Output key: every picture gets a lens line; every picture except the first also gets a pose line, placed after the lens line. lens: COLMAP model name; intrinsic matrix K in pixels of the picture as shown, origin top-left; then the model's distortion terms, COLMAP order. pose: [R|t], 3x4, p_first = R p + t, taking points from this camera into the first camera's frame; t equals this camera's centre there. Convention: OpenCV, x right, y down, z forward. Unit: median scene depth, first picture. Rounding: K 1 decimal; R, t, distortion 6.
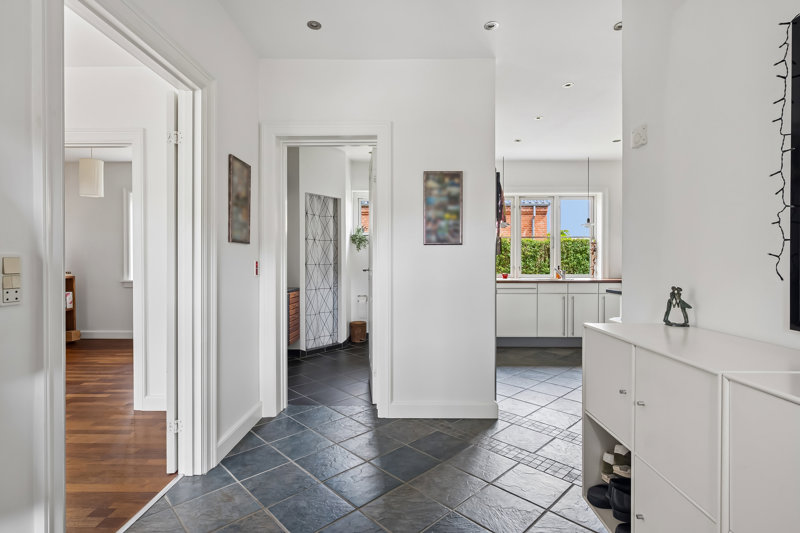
lens RADIAL K [[387.1, 0, 402.0], [0, 387.1, 262.8], [0, 0, 1]] dist [-0.004792, 0.000542]
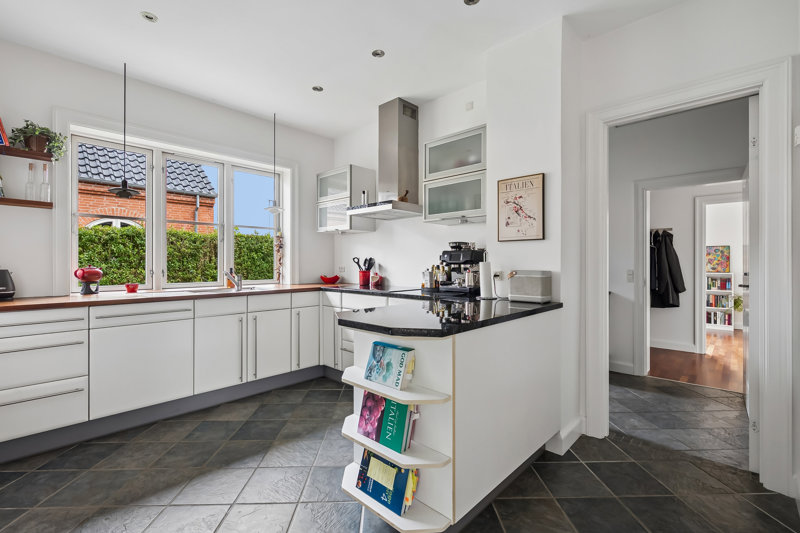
lens RADIAL K [[366.5, 0, 400.1], [0, 366.5, 260.4], [0, 0, 1]] dist [-0.002551, -0.000142]
pose [[0.676121, 0.003149, 0.736784, 0.141300], [0.002441, 0.999976, -0.006513, -0.001171], [-0.736786, 0.006202, 0.676097, 0.369728]]
